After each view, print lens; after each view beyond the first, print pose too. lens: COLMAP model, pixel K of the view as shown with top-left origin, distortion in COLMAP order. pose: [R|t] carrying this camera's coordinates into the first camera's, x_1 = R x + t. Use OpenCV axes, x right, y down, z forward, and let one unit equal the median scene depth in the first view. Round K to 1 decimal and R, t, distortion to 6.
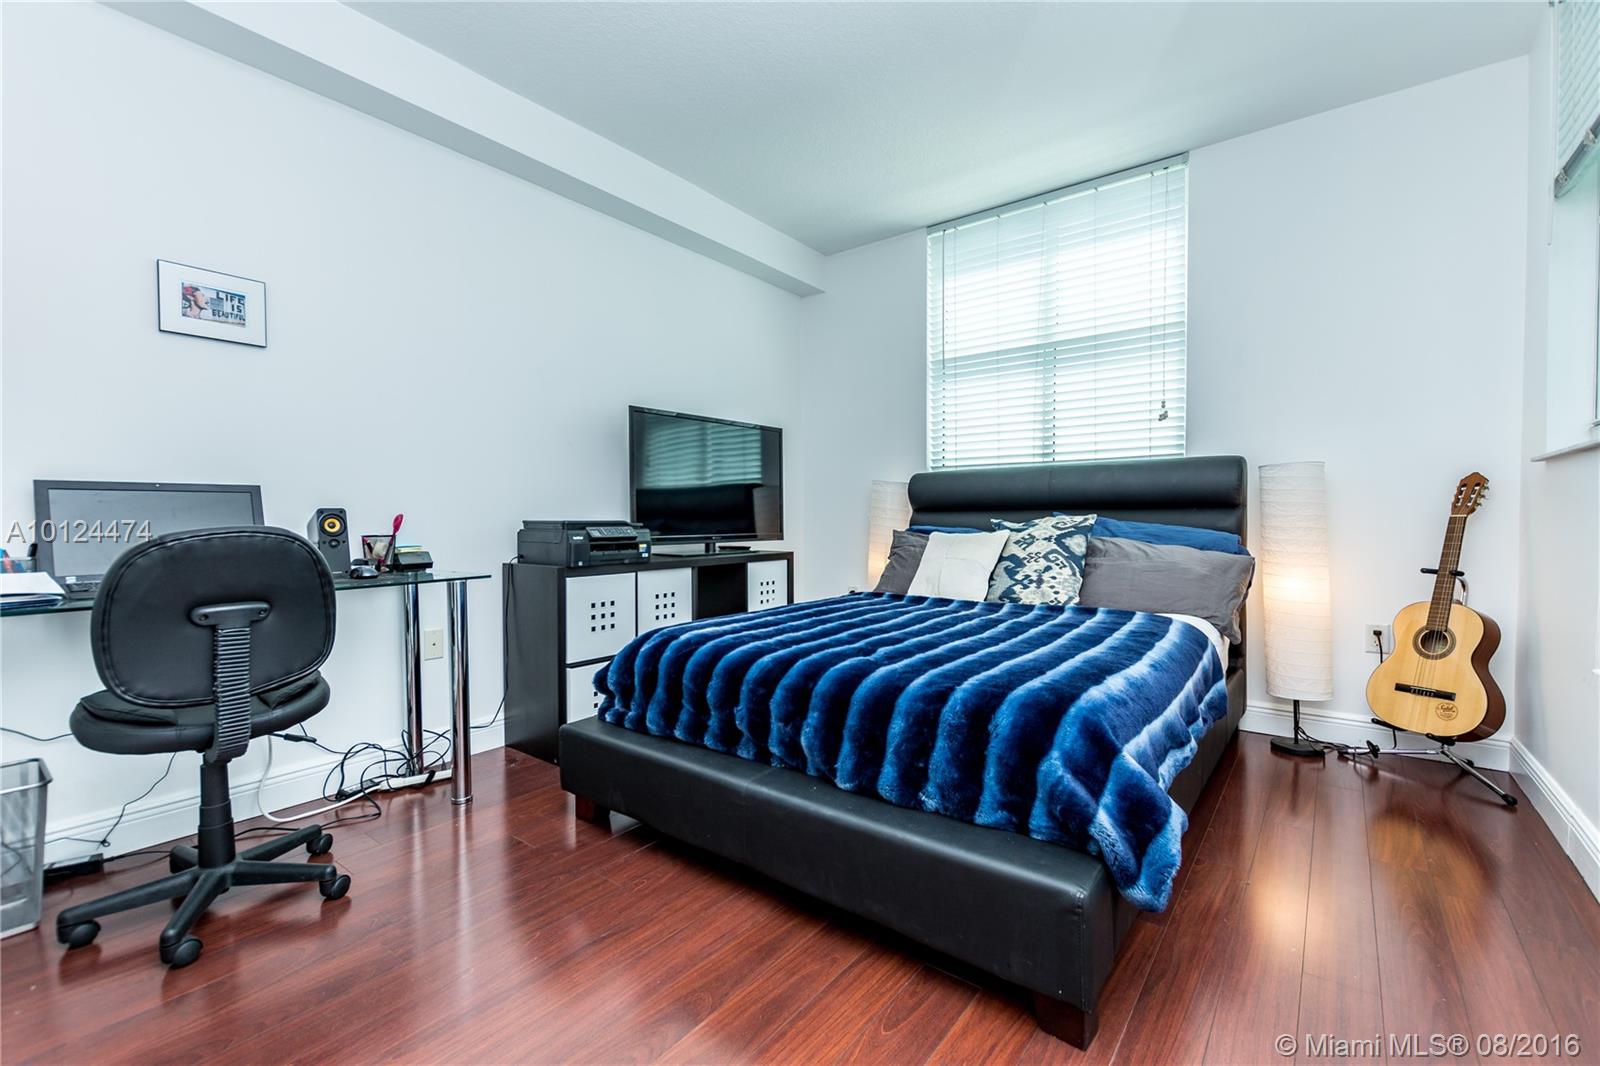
lens RADIAL K [[687.7, 0, 819.7], [0, 687.7, 535.4], [0, 0, 1]] dist [0.005994, -0.003544]
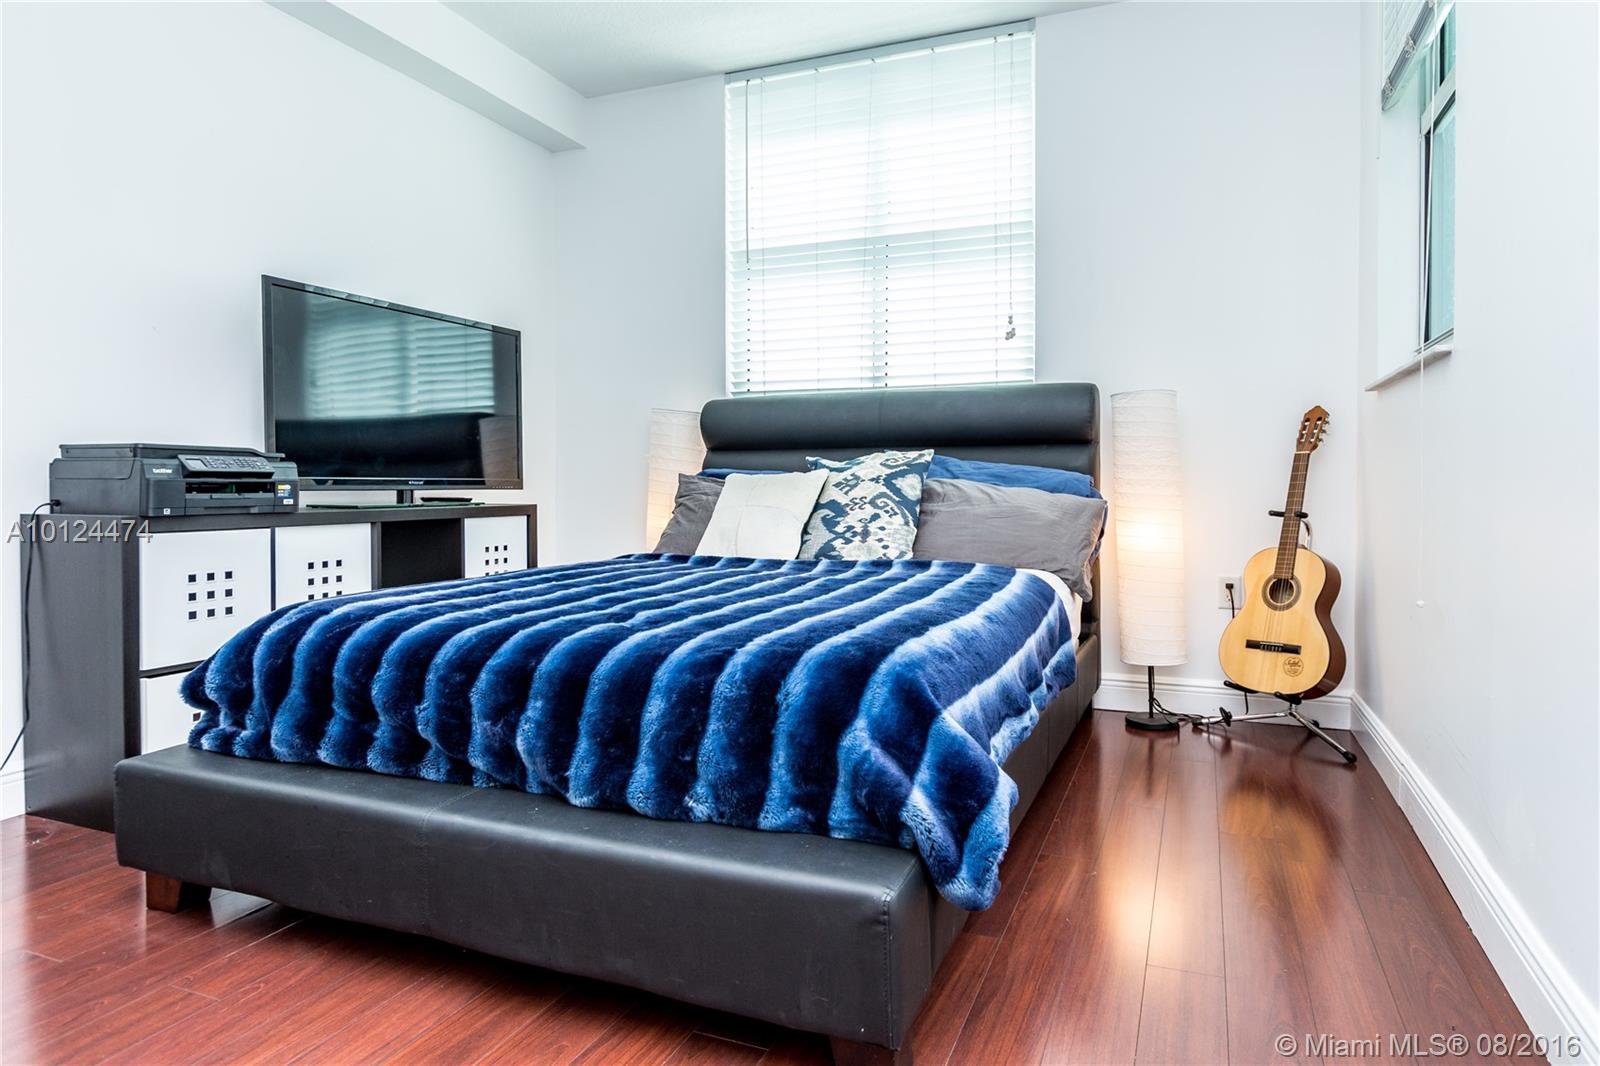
lens RADIAL K [[904.3, 0, 865.0], [0, 904.3, 495.5], [0, 0, 1]] dist [0.002630, -0.002692]
pose [[0.958515, -0.002085, 0.285035, 0.029551], [0.004816, 0.999949, -0.008882, 0.035594], [-0.285002, 0.009886, 0.958476, 0.017771]]
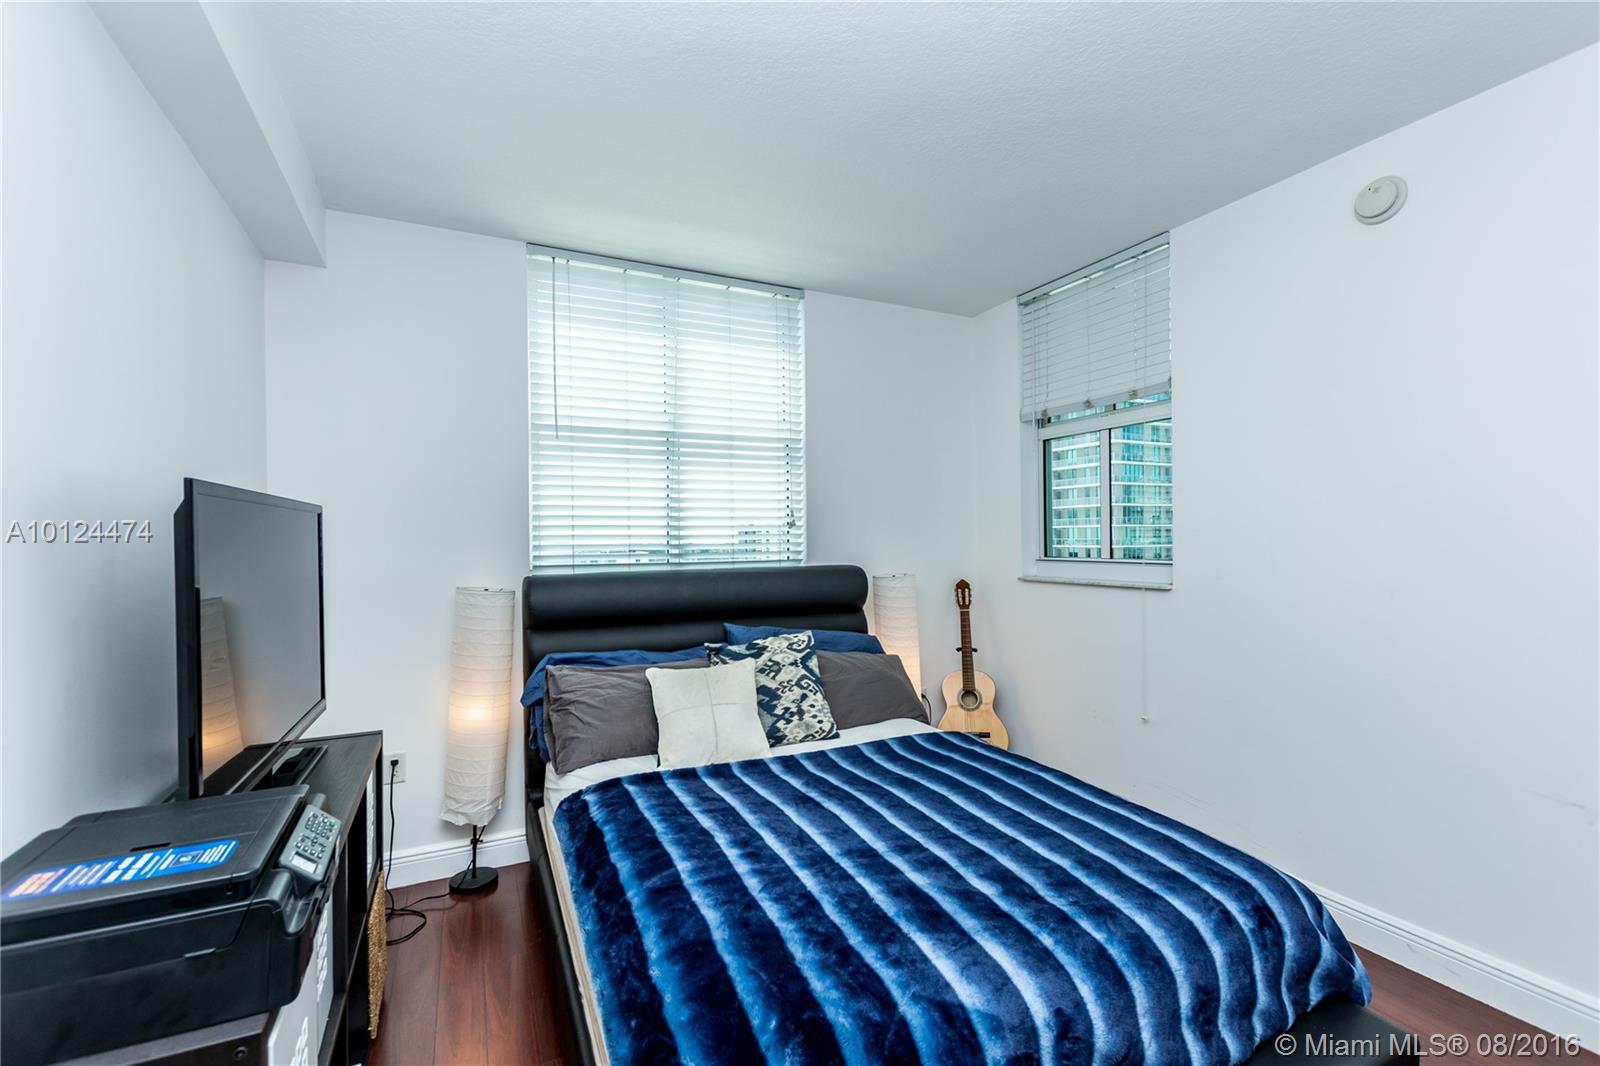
lens RADIAL K [[687.7, 0, 796.2], [0, 687.7, 533.6], [0, 0, 1]] dist [0.005994, -0.003544]
pose [[0.455977, 0.004560, 0.889980, -0.558455], [0.023466, 0.999578, -0.017144, -0.173468], [-0.889682, 0.028702, 0.455677, 0.624861]]
